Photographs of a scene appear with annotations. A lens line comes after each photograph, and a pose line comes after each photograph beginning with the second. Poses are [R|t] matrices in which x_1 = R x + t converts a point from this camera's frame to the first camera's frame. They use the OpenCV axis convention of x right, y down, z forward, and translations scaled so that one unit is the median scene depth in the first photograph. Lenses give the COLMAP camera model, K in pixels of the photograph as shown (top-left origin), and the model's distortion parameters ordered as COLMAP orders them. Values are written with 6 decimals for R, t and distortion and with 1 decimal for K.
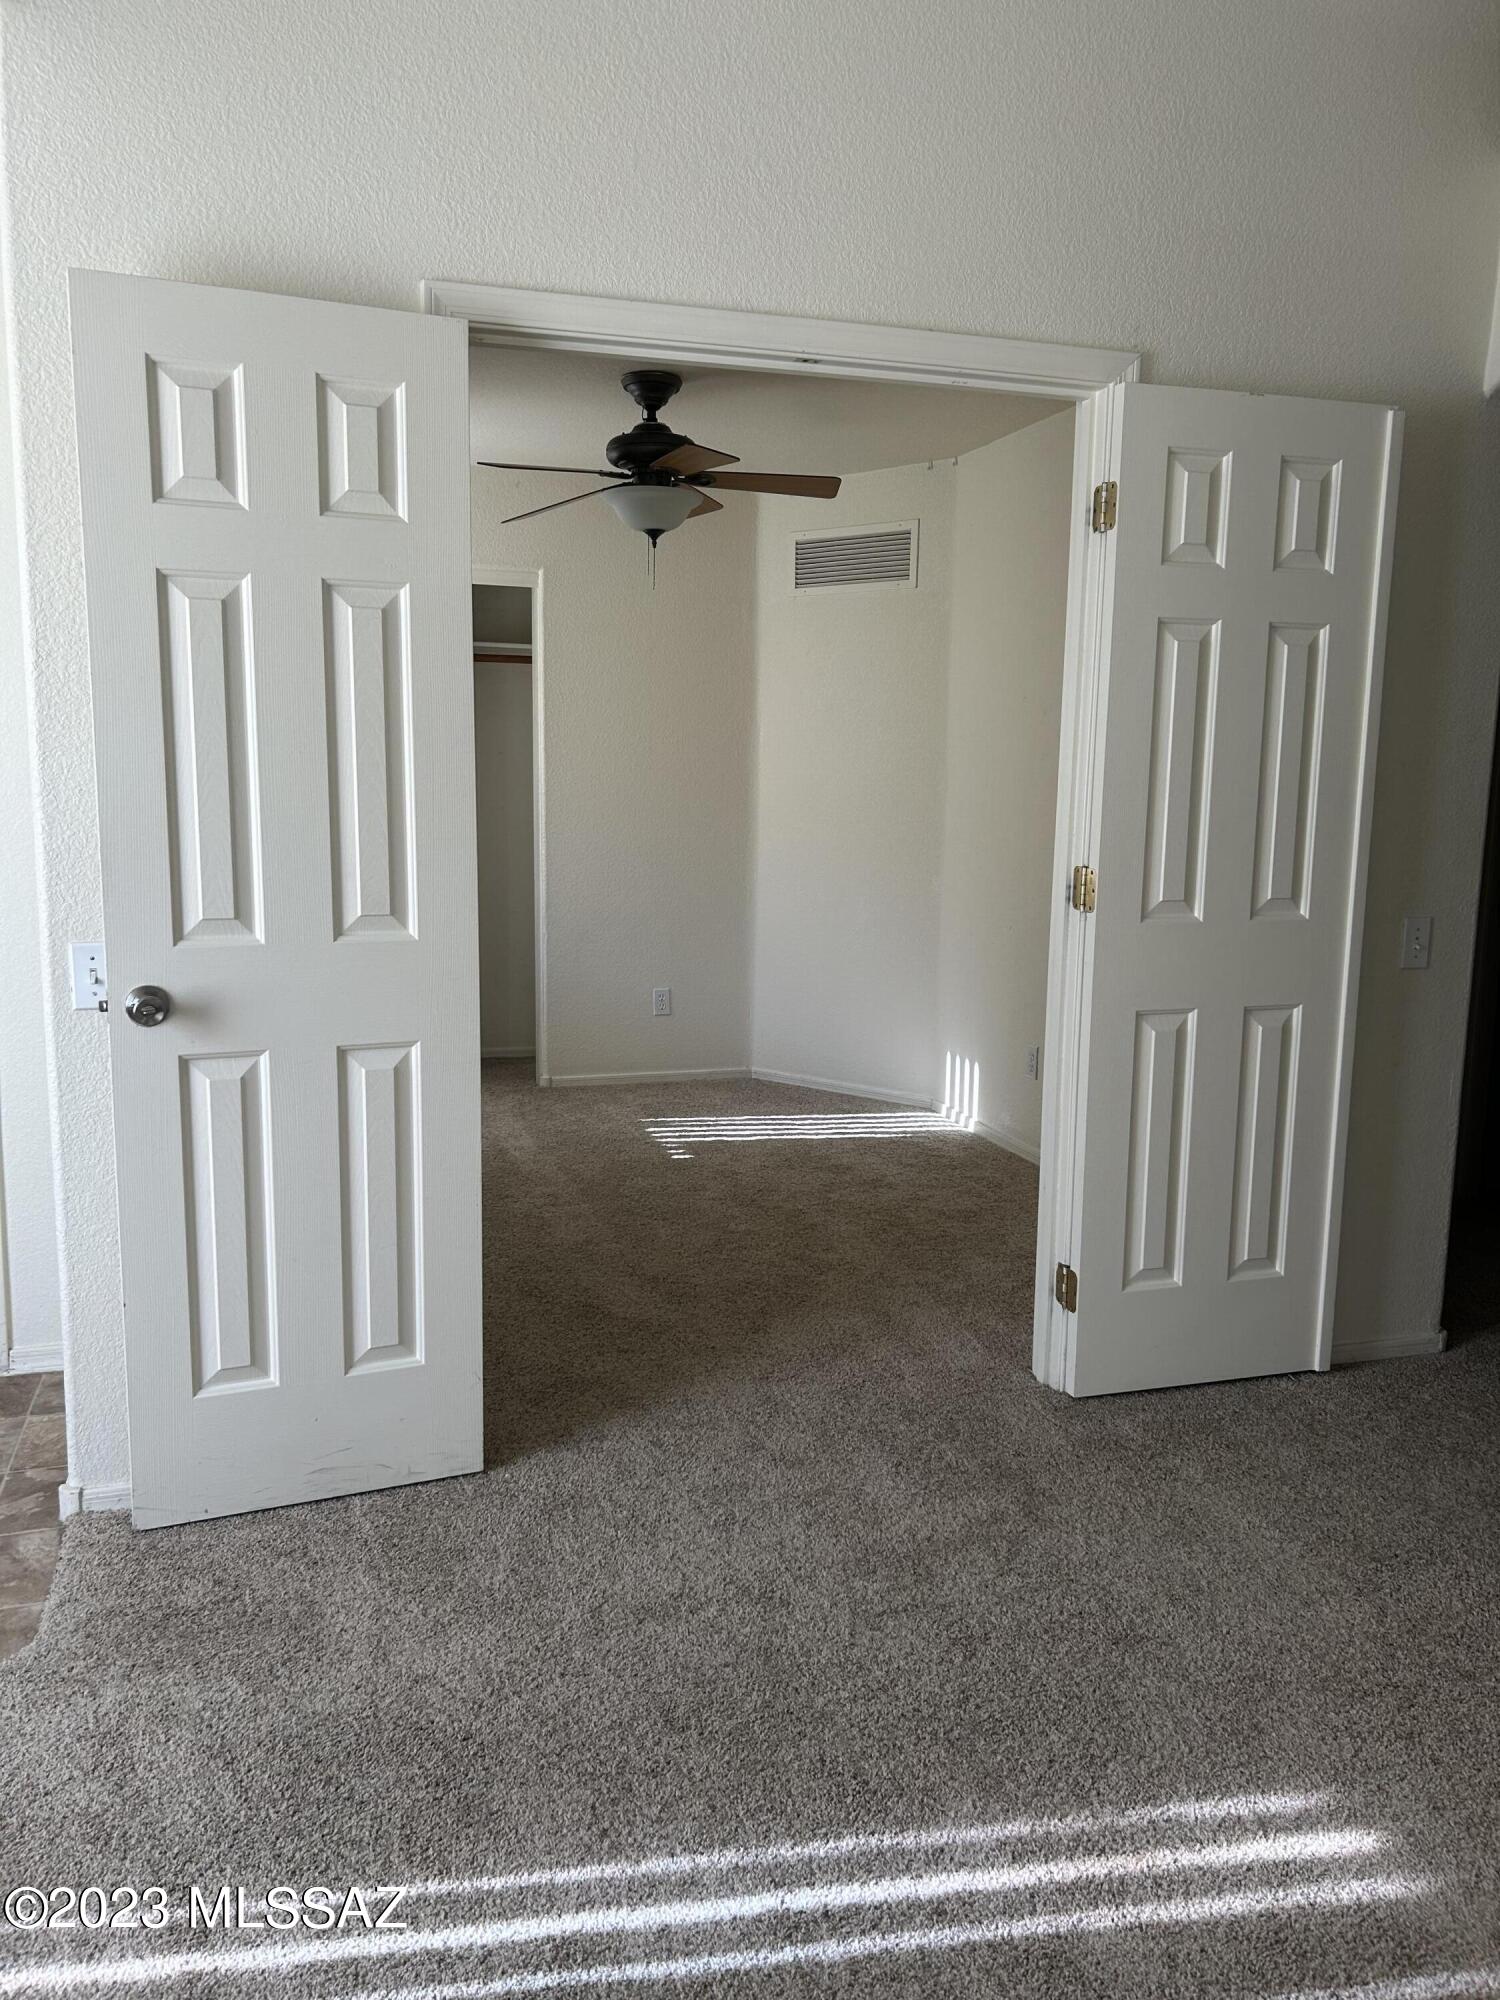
lens RADIAL K [[1488.9, 0, 749.7], [0, 1488.9, 997.1], [0, 0, 1]] dist [0.026055, -0.034684]
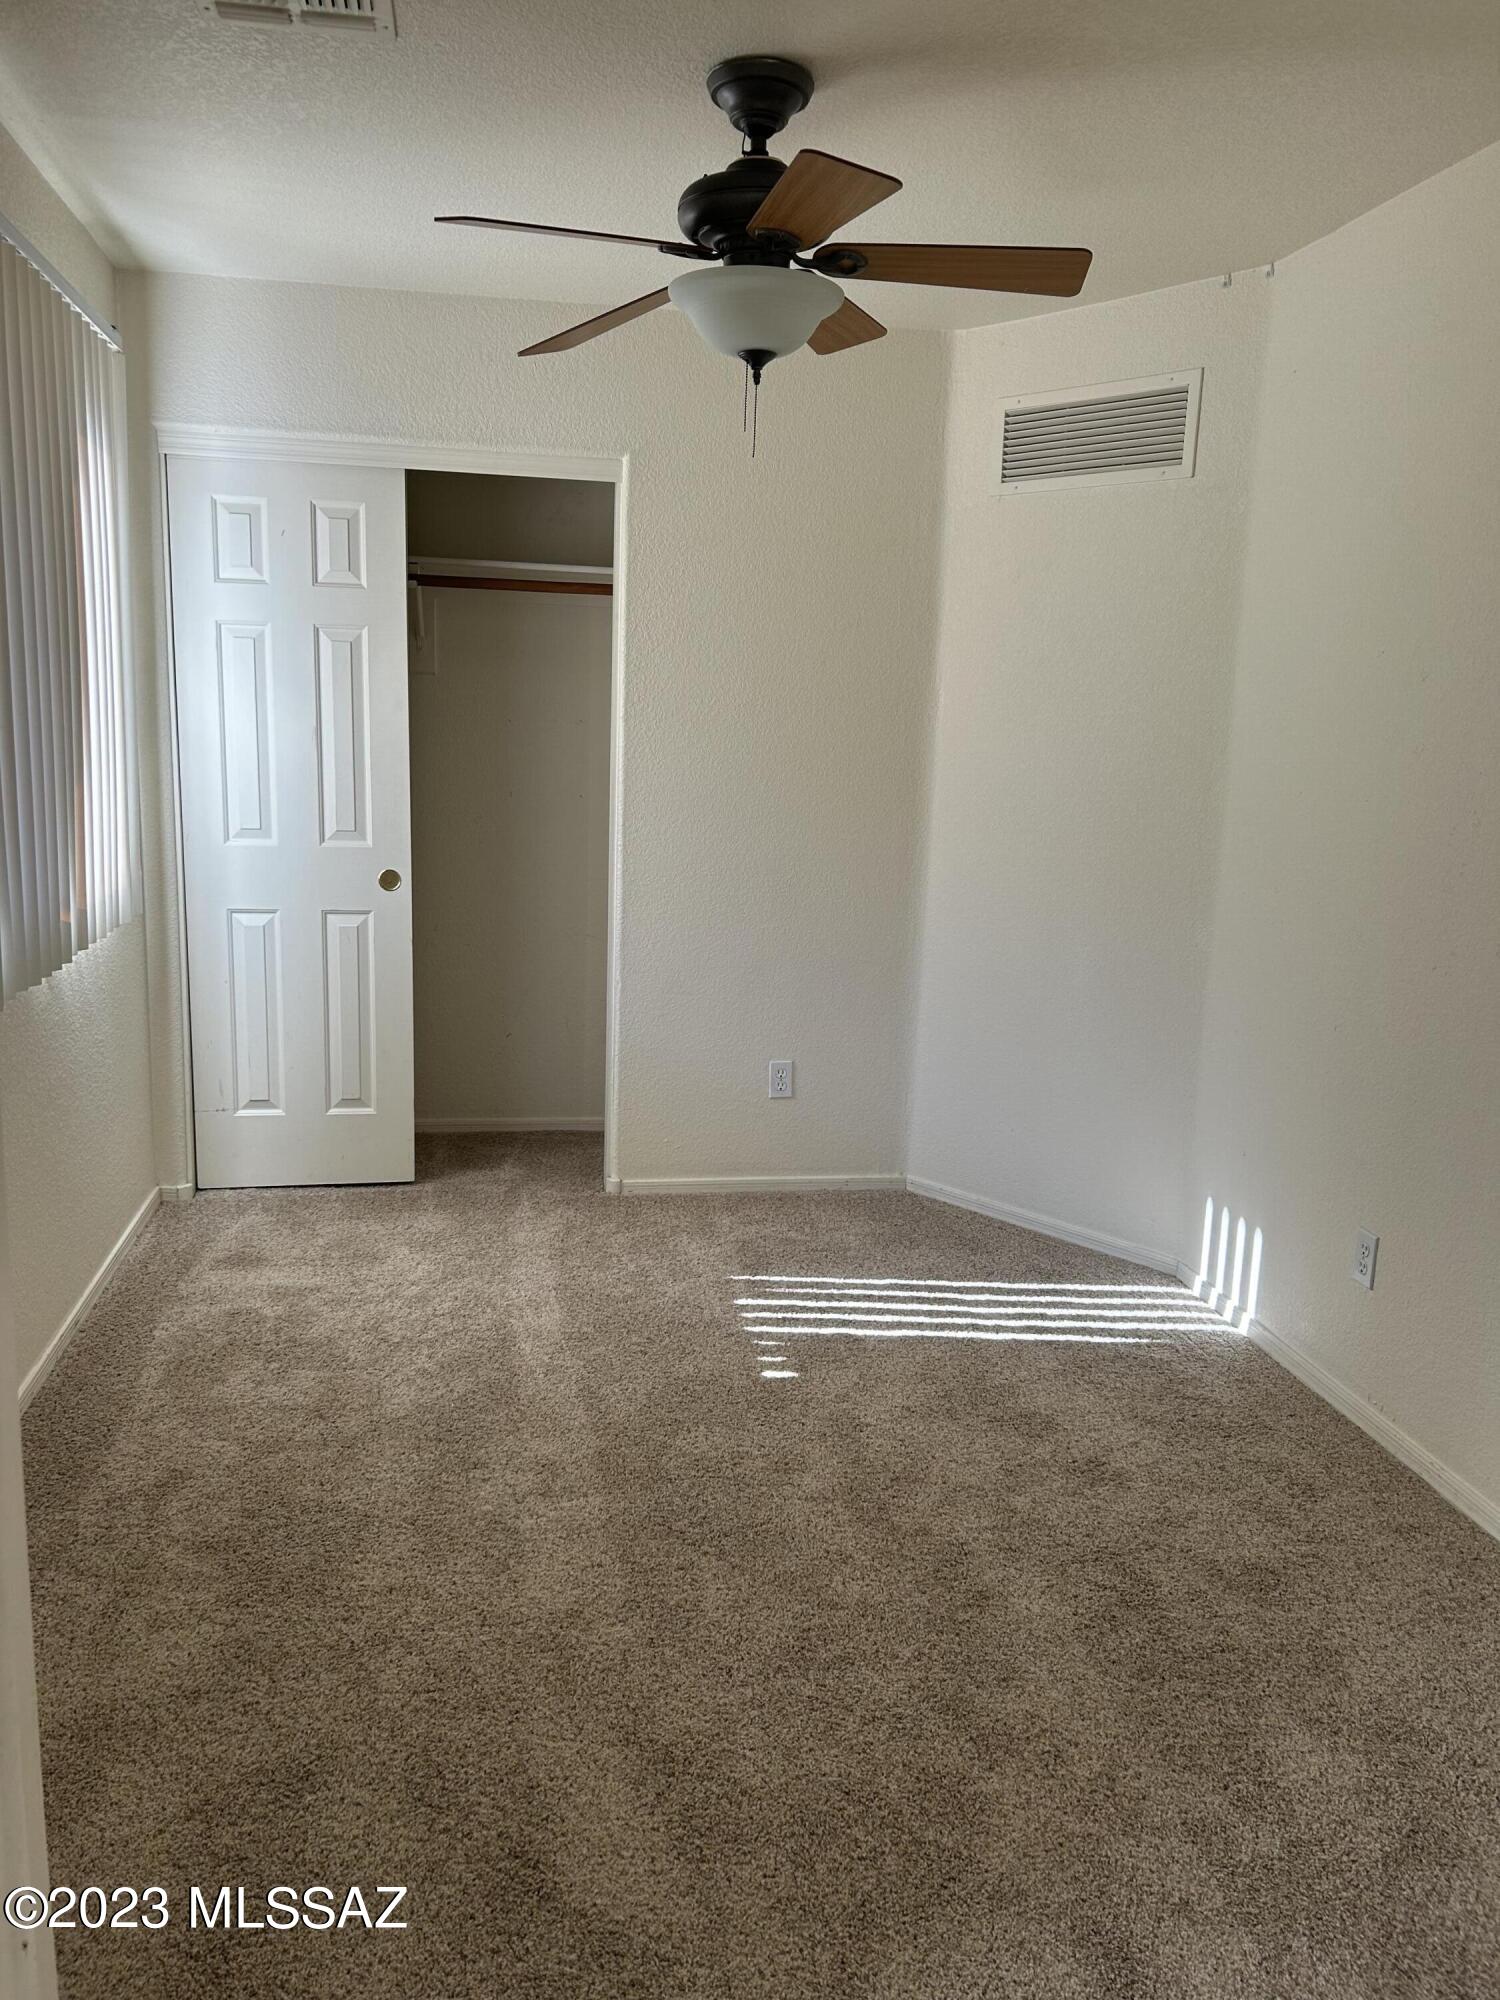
lens RADIAL K [[1488.9, 0, 711.9], [0, 1488.9, 996.7], [0, 0, 1]] dist [0.026055, -0.034684]
pose [[0.988044, 0.043512, -0.147904, 0.012979], [-0.038568, 0.998602, 0.036136, -0.073007], [0.149269, -0.029999, 0.988341, 0.362092]]
